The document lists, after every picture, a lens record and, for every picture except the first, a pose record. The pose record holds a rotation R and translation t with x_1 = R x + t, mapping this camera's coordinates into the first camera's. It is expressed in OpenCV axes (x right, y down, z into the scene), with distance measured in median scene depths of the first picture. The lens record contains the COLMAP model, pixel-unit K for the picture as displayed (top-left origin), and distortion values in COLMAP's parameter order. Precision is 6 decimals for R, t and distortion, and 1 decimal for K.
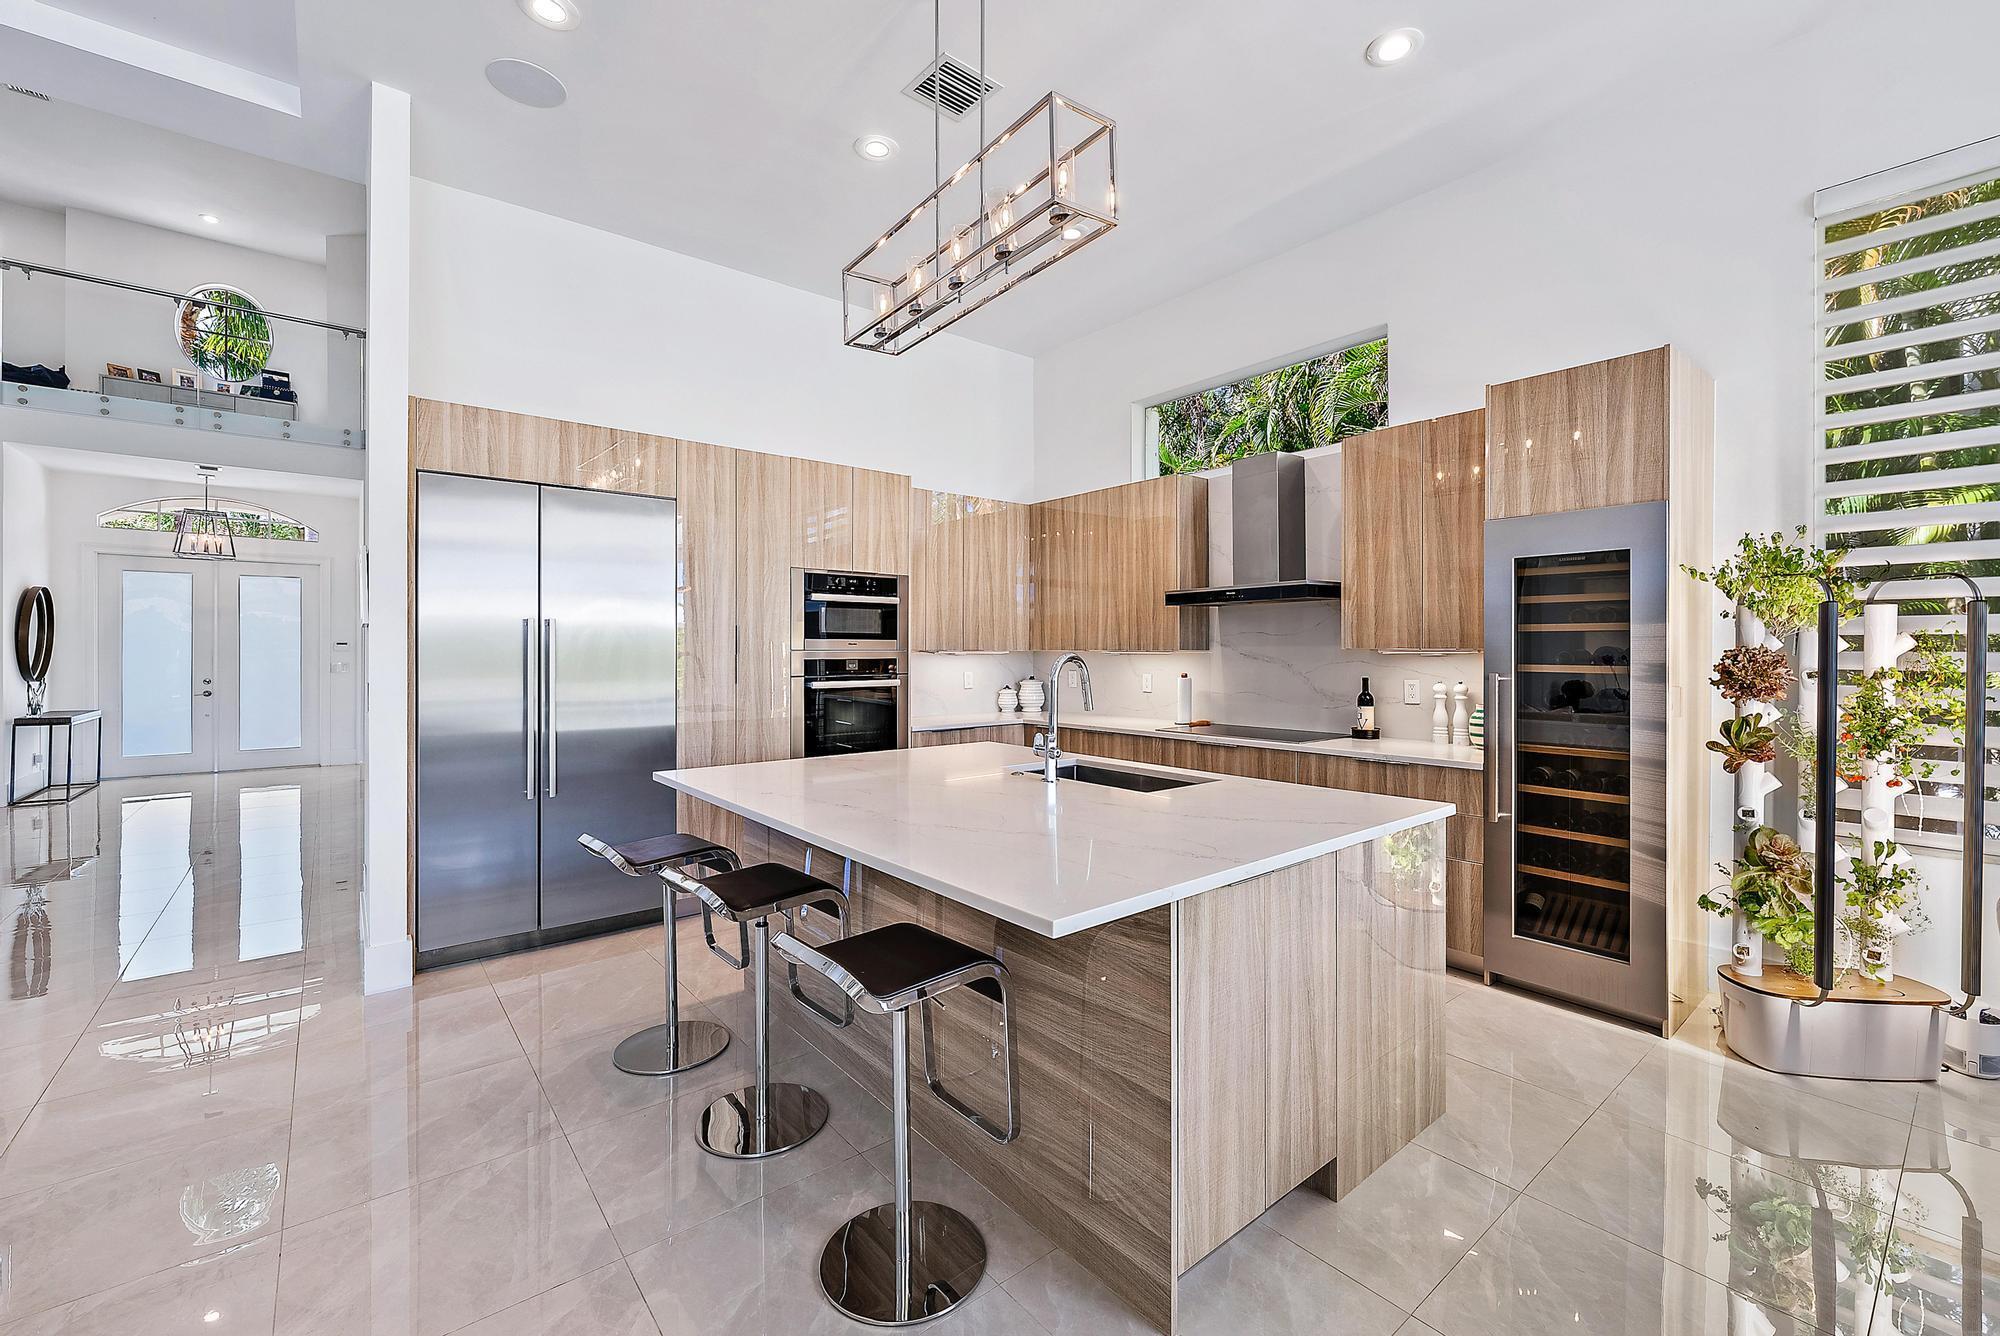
lens RADIAL K [[833.8, 0, 1006.0], [0, 833.8, 651.9], [0, 0, 1]] dist [-0.001162, 0.000982]
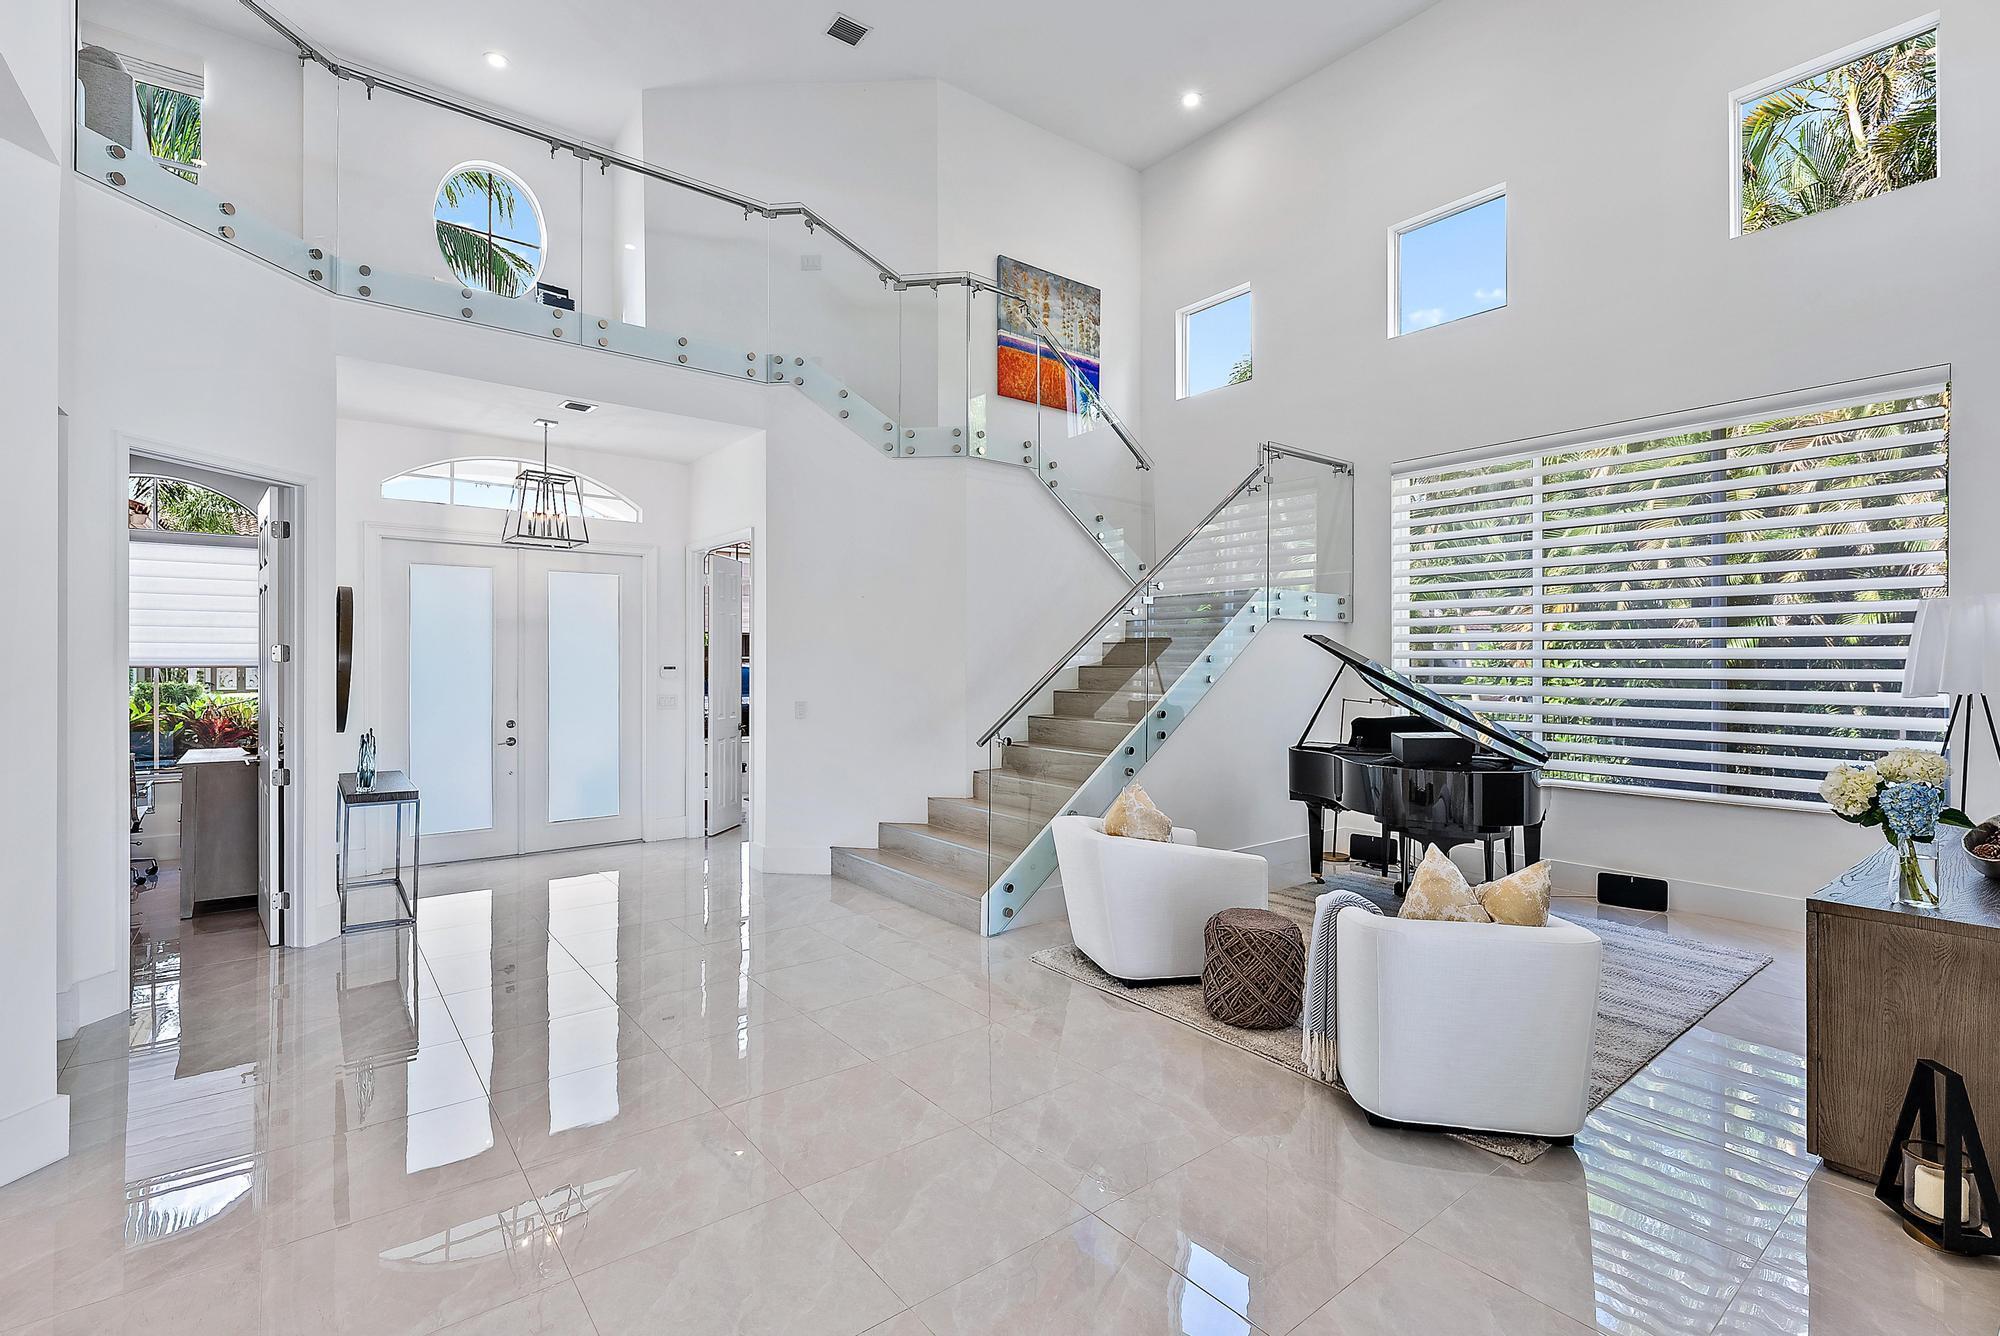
lens RADIAL K [[905.0, 0, 998.1], [0, 905.0, 669.7], [0, 0, 1]] dist [-0.002507, 0.001005]
pose [[0.999887, 0.004046, -0.014463, -1.693364], [-0.003929, 0.999960, 0.008069, -0.052597], [0.014495, -0.008011, 0.999863, 0.793232]]
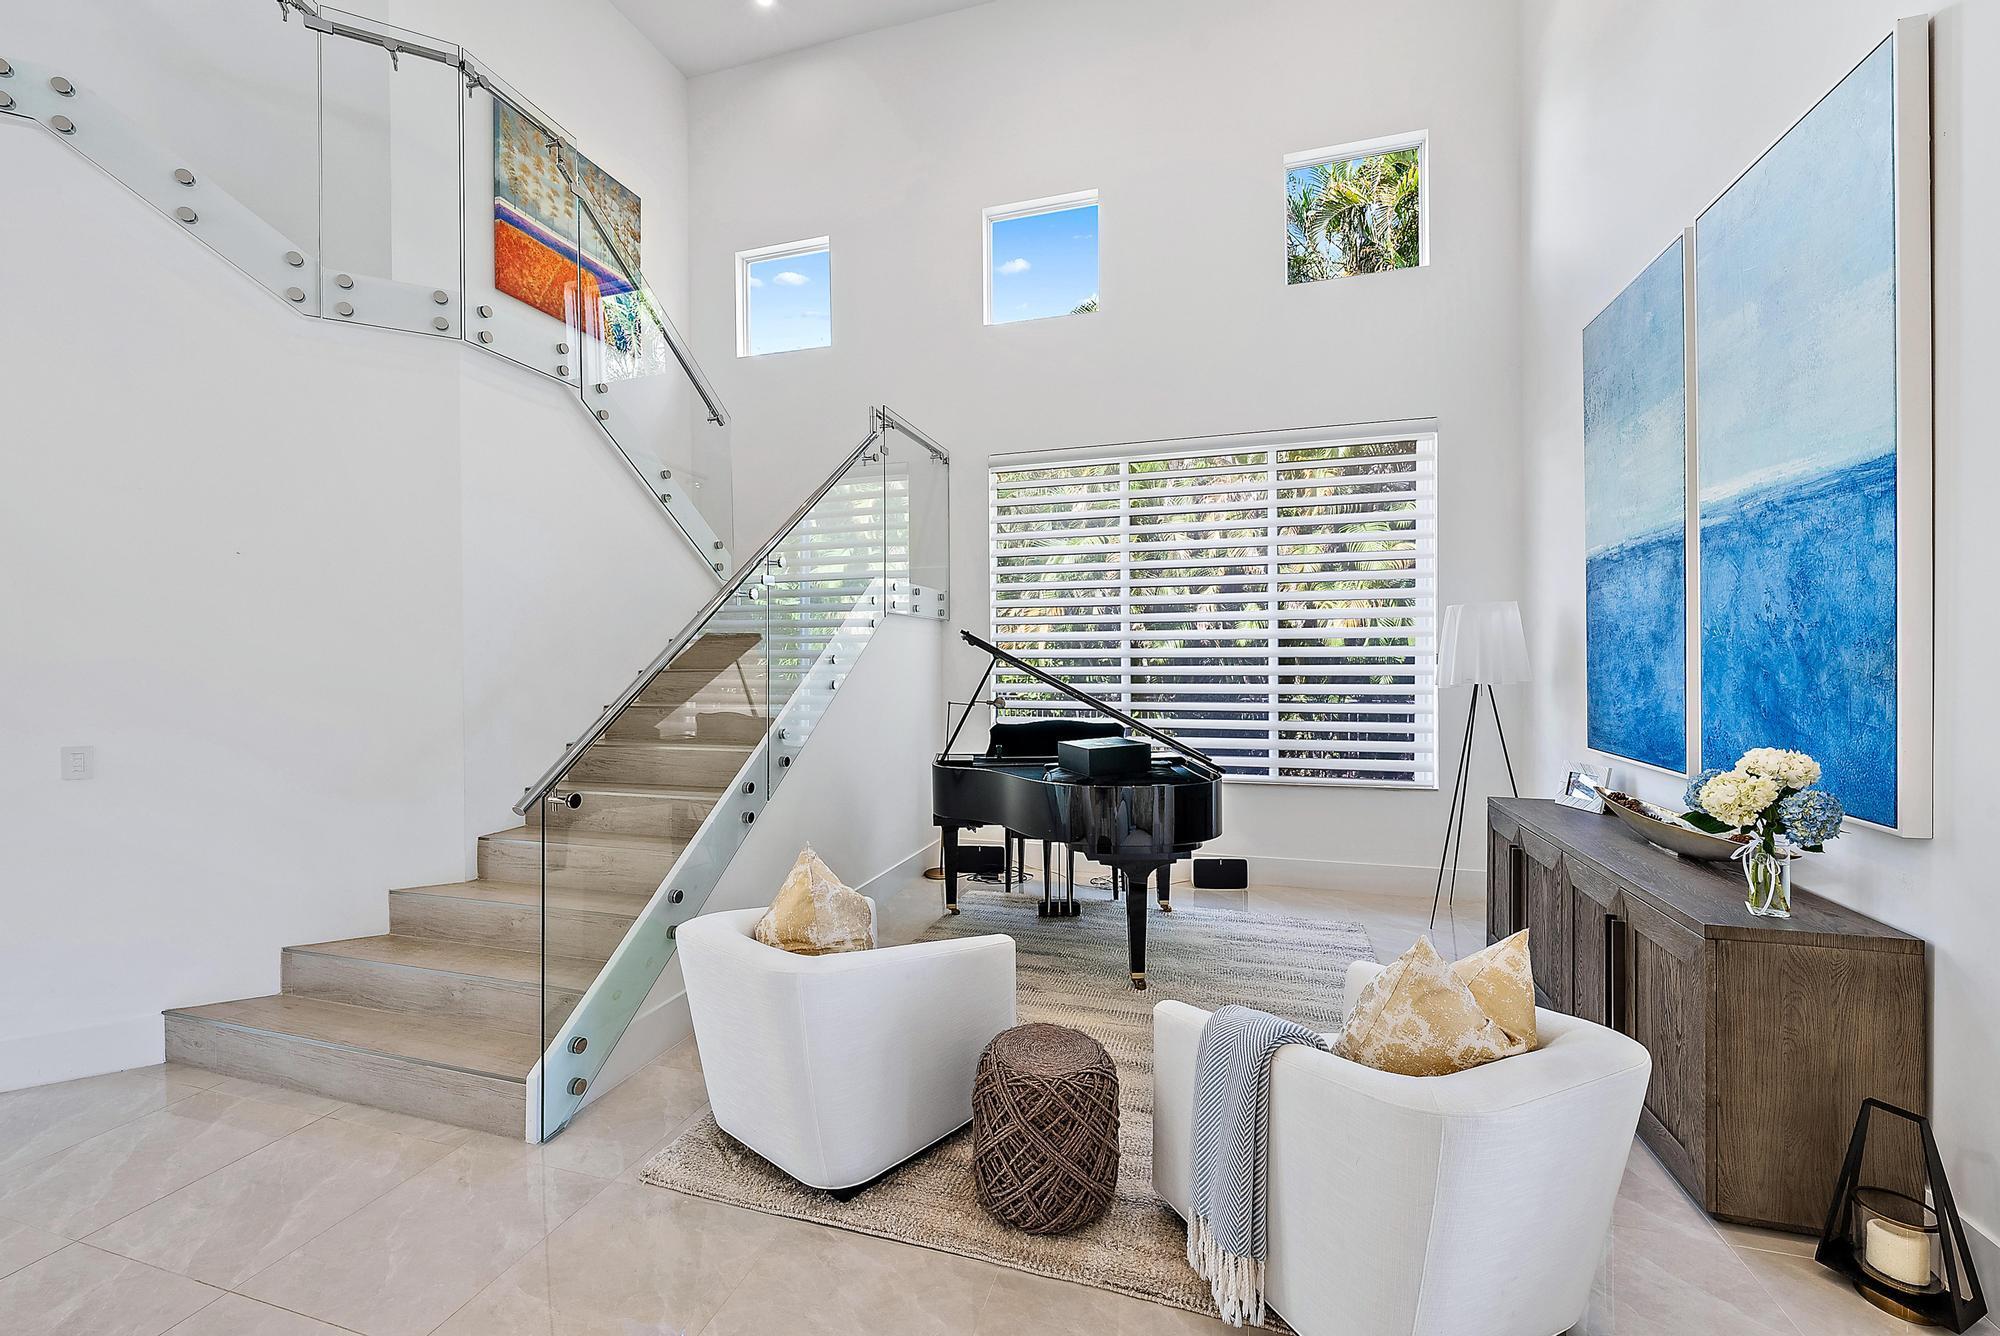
lens RADIAL K [[796.4, 0, 1005.8], [0, 796.4, 666.3], [0, 0, 1]] dist [-0.001413, -0.000257]
pose [[0.823642, -0.007189, 0.567064, -1.805098], [0.005314, 0.999974, 0.004959, -0.055529], [-0.567085, -0.001071, 0.823659, 1.486866]]
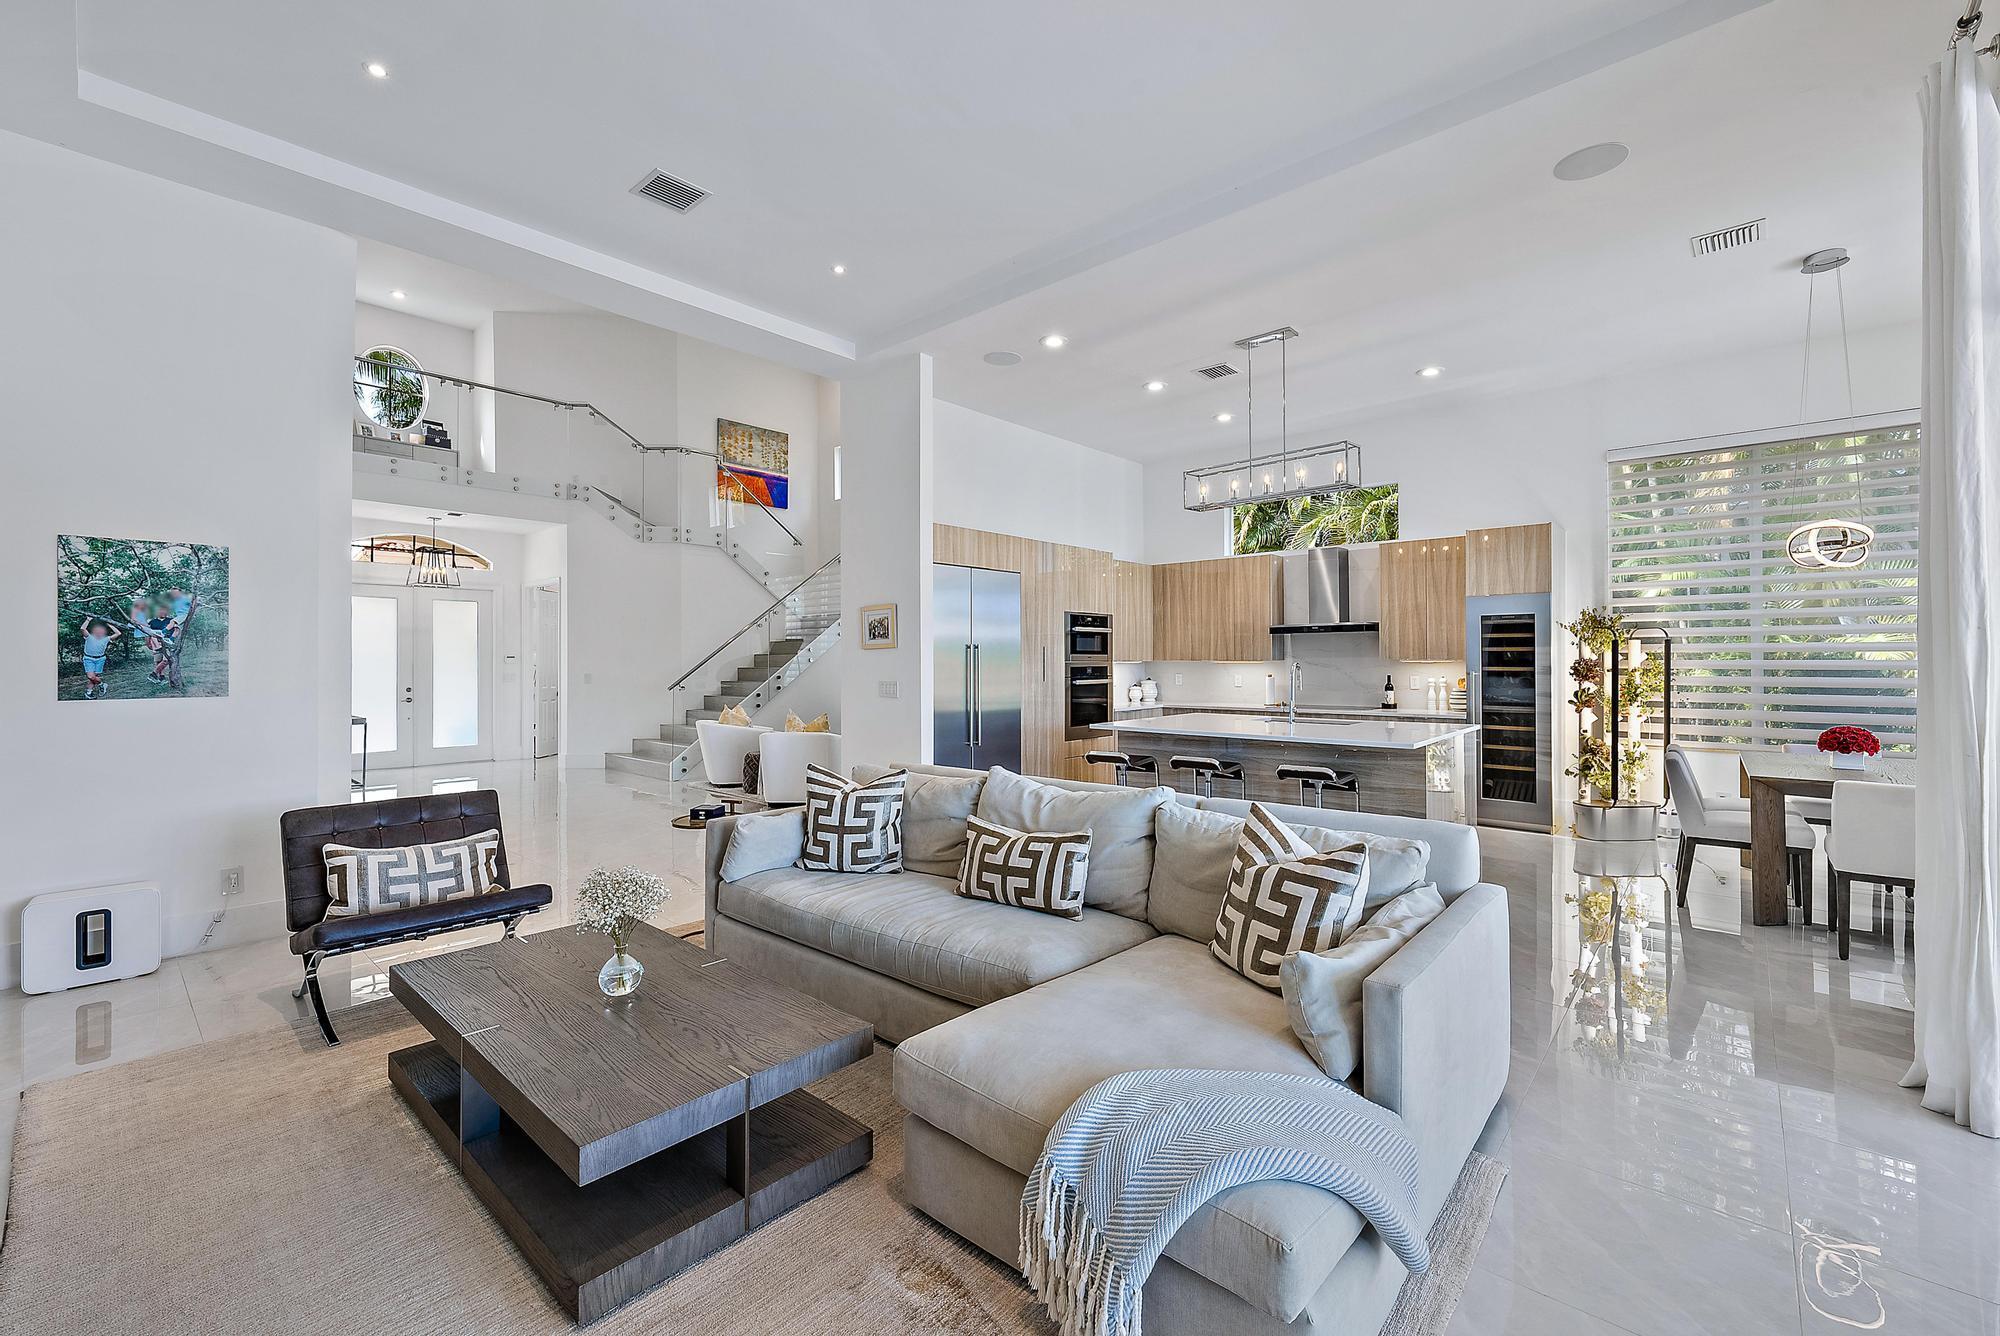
lens RADIAL K [[833.8, 0, 1009.5], [0, 833.8, 655.8], [0, 0, 1]] dist [-0.001162, 0.000982]
pose [[0.987550, -0.002527, 0.157286, -0.949625], [0.003727, 0.999966, -0.007334, -0.001862], [-0.157262, 0.007829, 0.987526, -0.935341]]
